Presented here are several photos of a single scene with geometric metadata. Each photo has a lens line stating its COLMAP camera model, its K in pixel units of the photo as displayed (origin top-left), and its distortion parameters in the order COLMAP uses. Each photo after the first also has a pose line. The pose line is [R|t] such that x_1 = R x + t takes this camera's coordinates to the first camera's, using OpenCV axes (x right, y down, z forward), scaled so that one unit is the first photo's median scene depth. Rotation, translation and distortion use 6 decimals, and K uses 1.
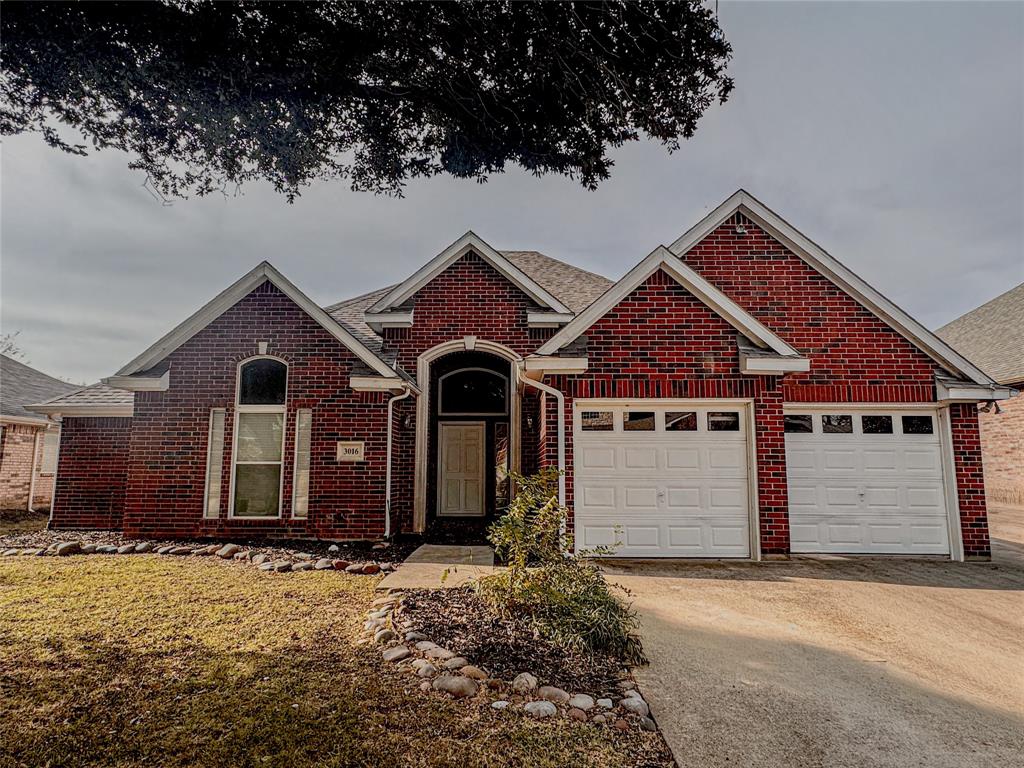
lens RADIAL K [[627.3, 0, 504.7], [0, 627.3, 406.9], [0, 0, 1]] dist [-0.036019, 0.016605]
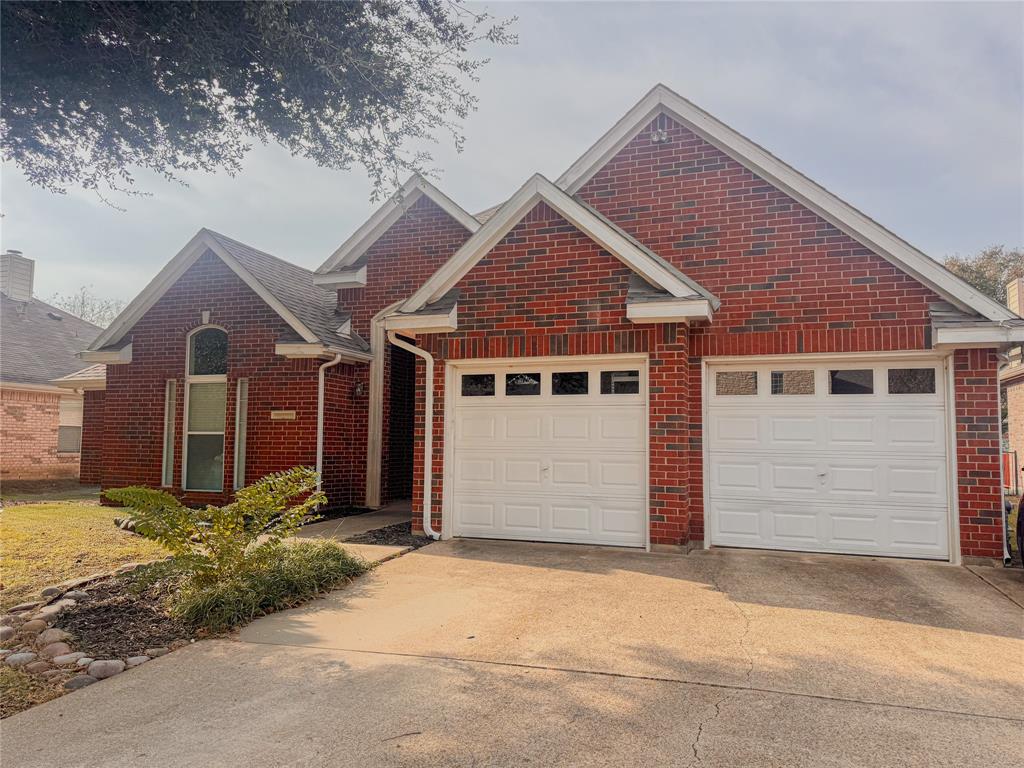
lens RADIAL K [[726.8, 0, 484.3], [0, 726.8, 418.0], [0, 0, 1]] dist [0.040223, -0.047801]
pose [[0.949331, -0.005993, -0.314221, 0.473873], [0.026583, 0.997766, 0.061283, 0.006666], [0.313152, -0.066530, 0.947370, 0.032909]]
